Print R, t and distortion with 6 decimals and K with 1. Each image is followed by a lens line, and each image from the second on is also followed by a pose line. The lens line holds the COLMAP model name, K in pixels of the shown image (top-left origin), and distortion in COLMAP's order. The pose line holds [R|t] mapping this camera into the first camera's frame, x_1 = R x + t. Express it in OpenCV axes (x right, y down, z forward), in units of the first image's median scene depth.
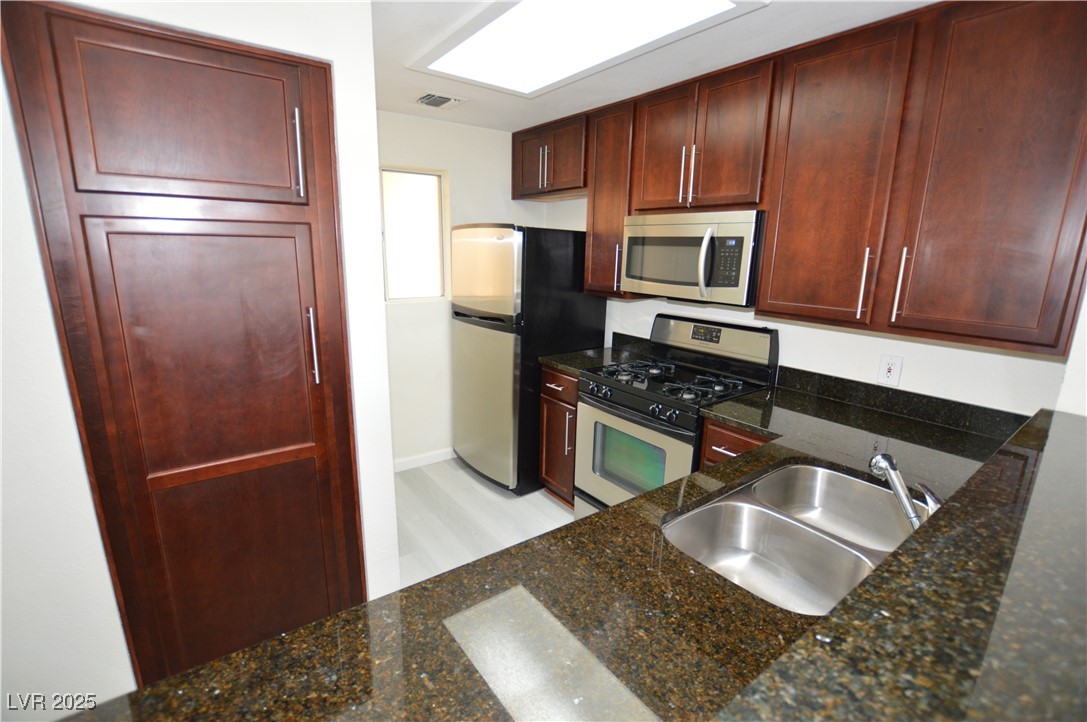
lens RADIAL K [[486.4, 0, 543.5], [0, 486.4, 361.0], [0, 0, 1]] dist [-0.036403, 0.006815]
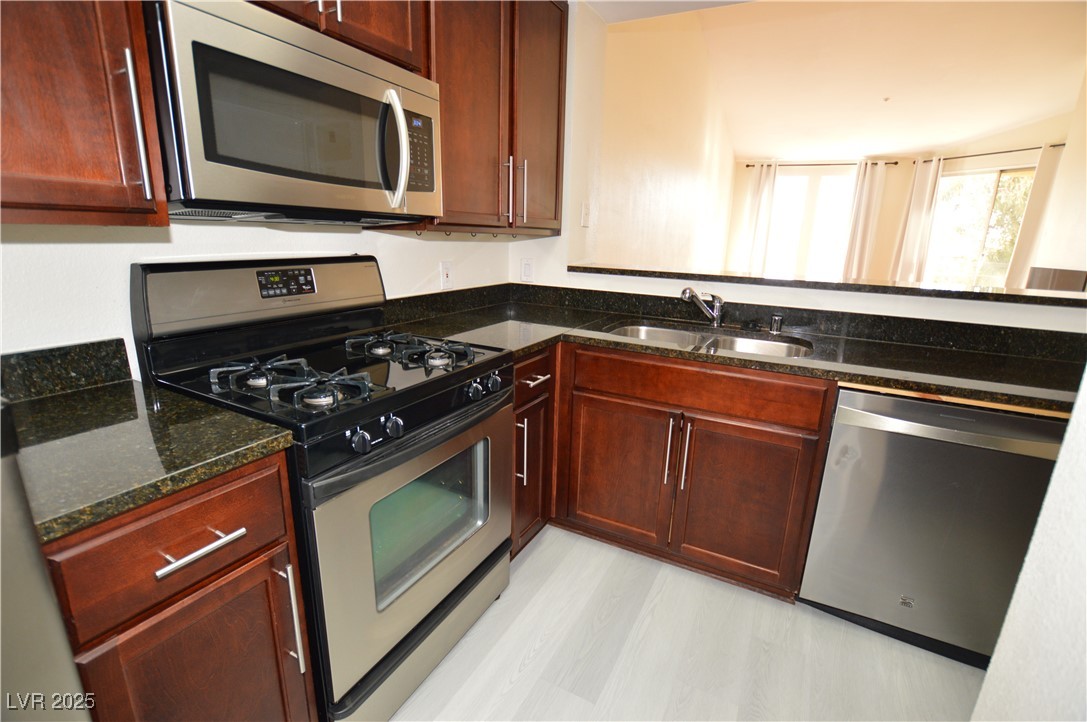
lens RADIAL K [[479.4, 0, 543.5], [0, 479.4, 361.0], [0, 0, 1]] dist [-0.038538, 0.005953]
pose [[-0.422685, -0.259021, 0.868473, -0.339030], [0.166743, 0.919701, 0.355454, -0.139698], [-0.890805, 0.295057, -0.345554, 1.132347]]
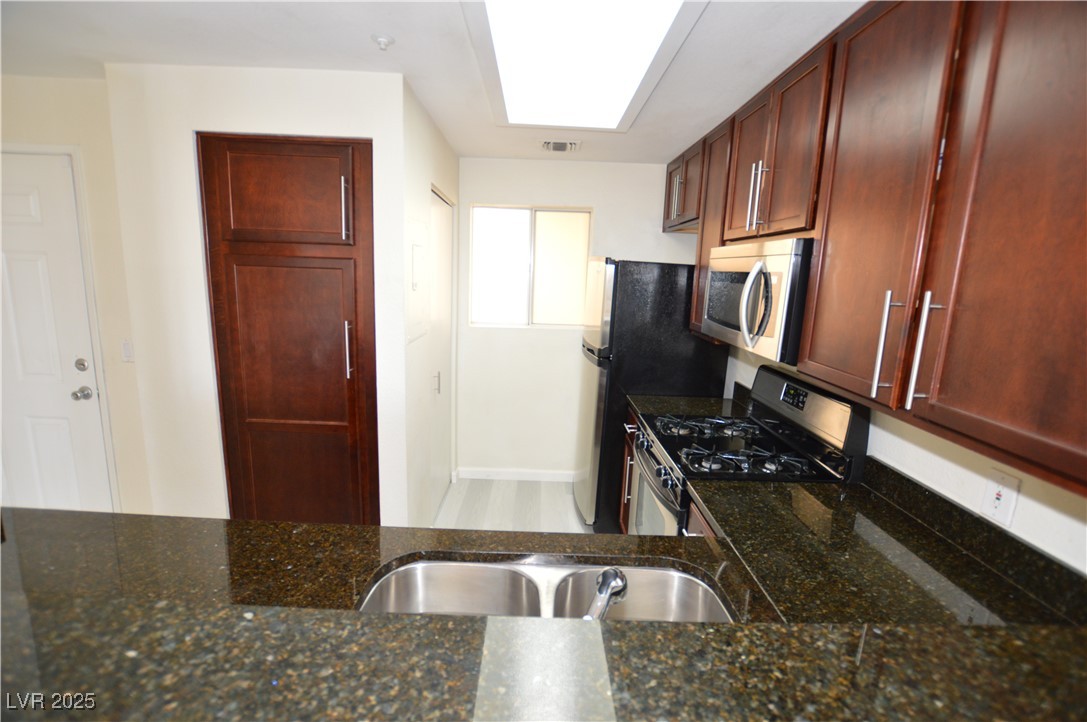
lens RADIAL K [[486.4, 0, 543.5], [0, 486.4, 361.0], [0, 0, 1]] dist [-0.036403, 0.006815]
pose [[0.807365, 0.118208, -0.578091, 0.534954], [-0.153469, 0.988077, -0.012294, -0.049051], [0.569745, 0.098645, 0.815880, 0.165168]]
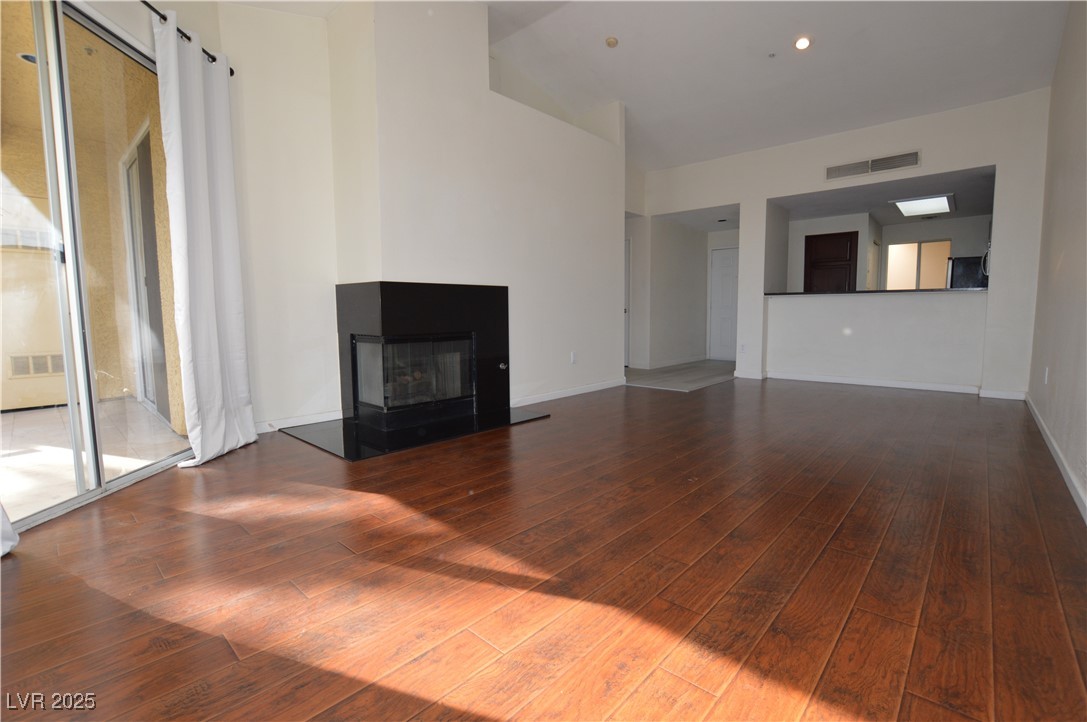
lens RADIAL K [[479.4, 0, 543.5], [0, 479.4, 361.0], [0, 0, 1]] dist [-0.038538, 0.005953]
pose [[0.183536, 0.071061, -0.980441, 2.567579], [-0.204960, 0.978230, 0.032533, 0.800103], [0.961408, 0.194980, 0.194105, -1.883526]]
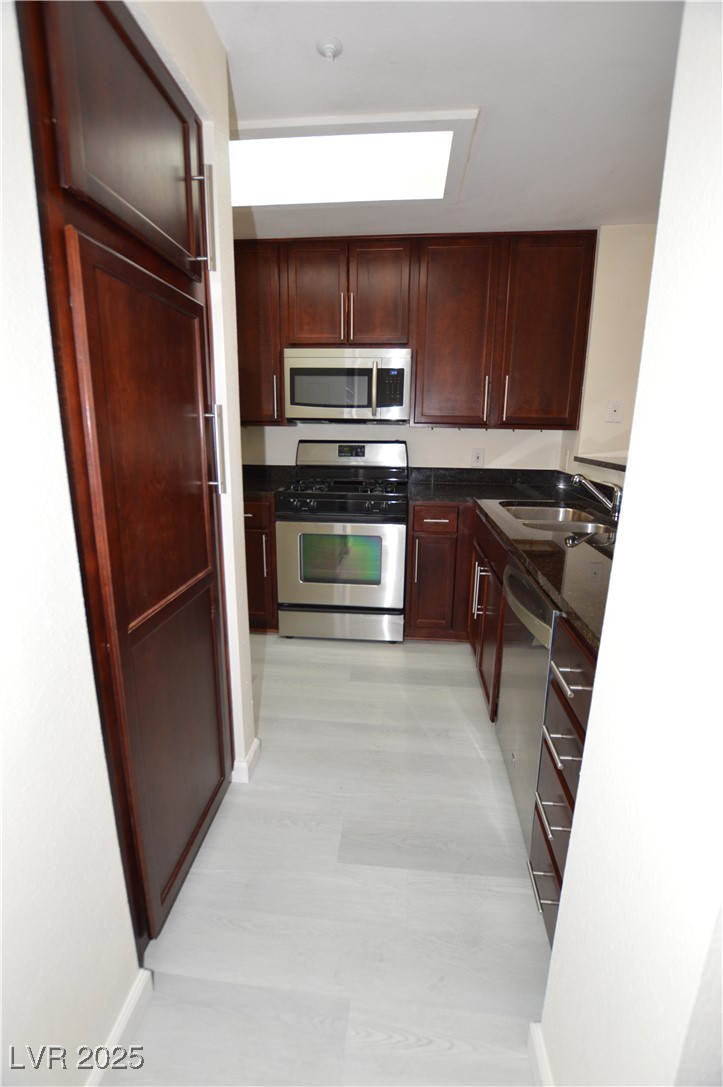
lens RADIAL K [[486.4, 0, 361.5], [0, 486.4, 543.5], [0, 0, 1]] dist [-0.036403, 0.006815]
pose [[0.668938, -0.189855, 0.718663, -0.702134], [0.167986, 0.980431, 0.102646, 0.064507], [-0.724088, 0.052062, 0.687740, 0.160147]]
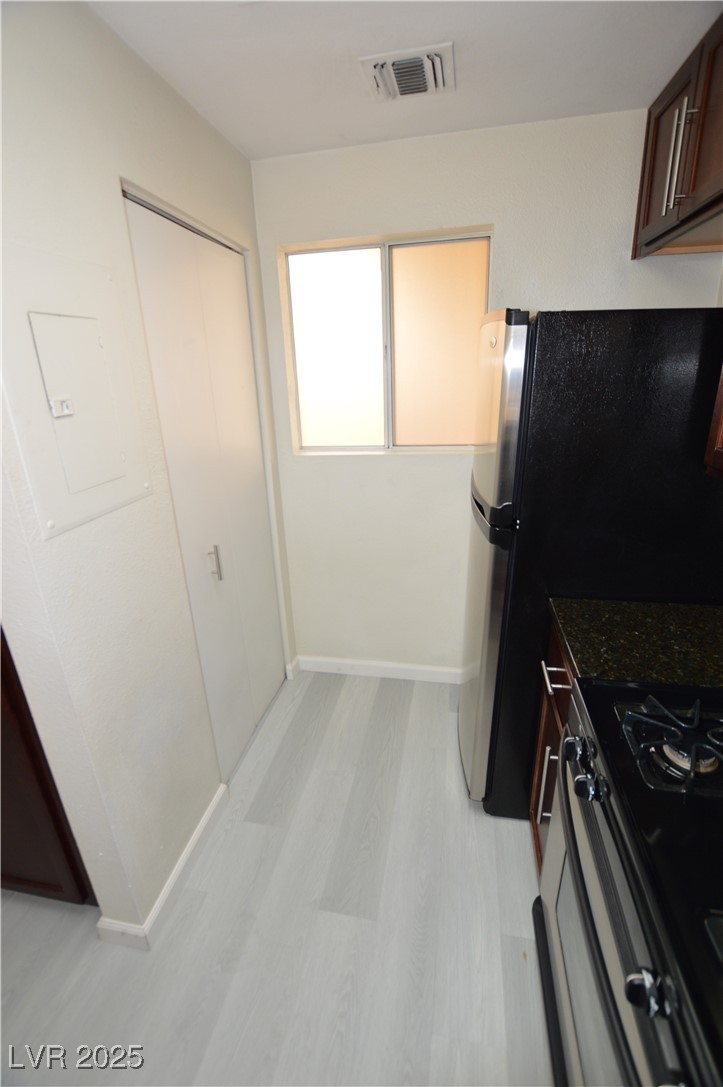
lens RADIAL K [[486.4, 0, 361.5], [0, 486.4, 543.5], [0, 0, 1]] dist [-0.036403, 0.006815]
pose [[0.672944, 0.213478, -0.708218, 0.254008], [-0.117466, 0.976141, 0.182622, -0.167367], [0.730307, -0.039702, 0.681965, 0.727795]]
